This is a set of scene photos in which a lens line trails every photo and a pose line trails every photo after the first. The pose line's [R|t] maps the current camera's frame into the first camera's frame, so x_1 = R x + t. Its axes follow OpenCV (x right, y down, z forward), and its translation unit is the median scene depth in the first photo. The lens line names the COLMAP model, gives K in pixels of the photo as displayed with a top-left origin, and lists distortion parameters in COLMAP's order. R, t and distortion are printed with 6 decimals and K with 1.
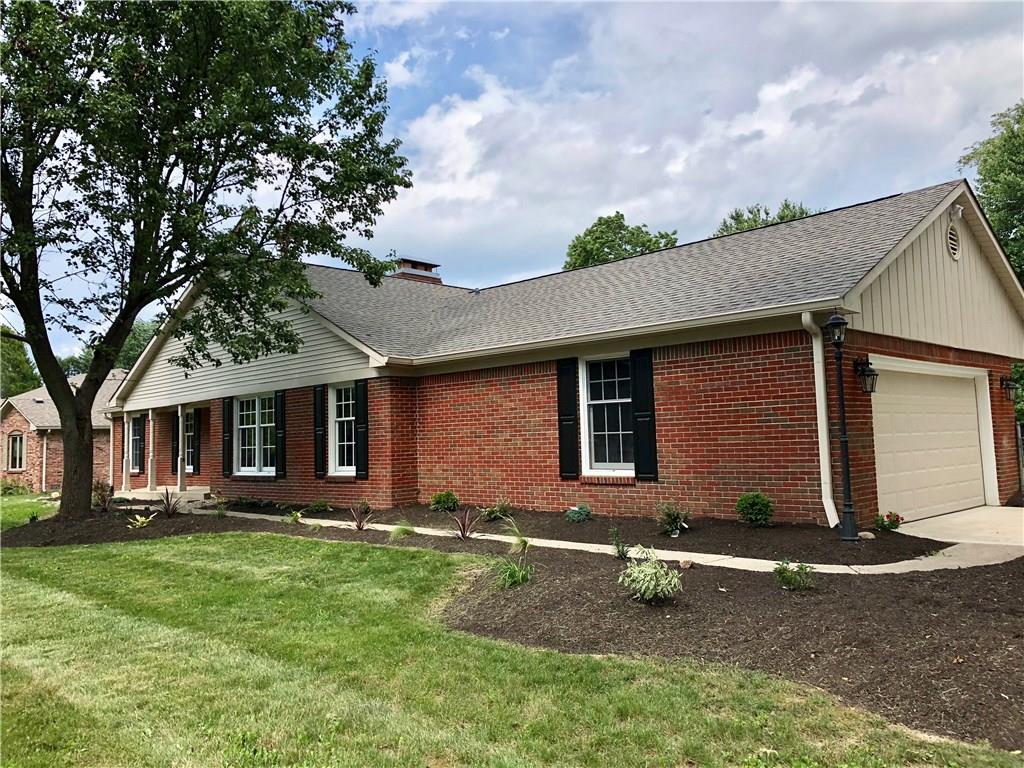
lens RADIAL K [[835.0, 0, 511.4], [0, 835.0, 399.6], [0, 0, 1]] dist [0.014651, 0.002768]
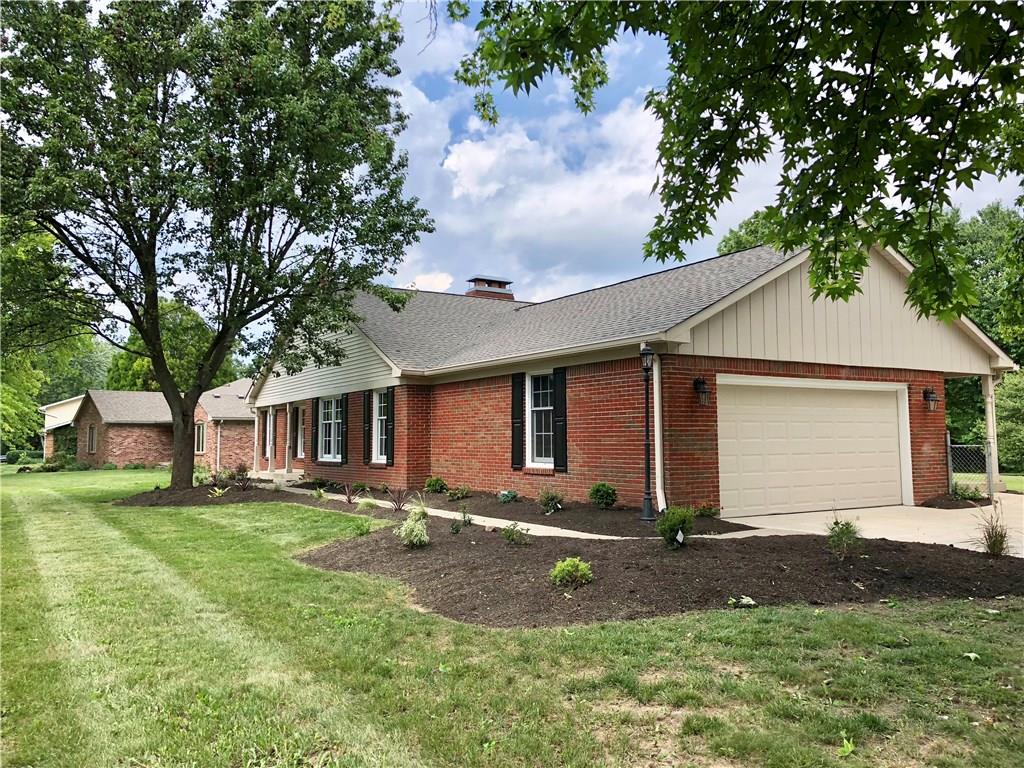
lens RADIAL K [[833.5, 0, 509.0], [0, 833.5, 380.2], [0, 0, 1]] dist [0.011922, -0.004264]
pose [[0.975515, 0.006621, -0.219833, 0.291855], [-0.010362, 0.999820, -0.015868, -0.016647], [0.219688, 0.017757, 0.975408, -0.198121]]
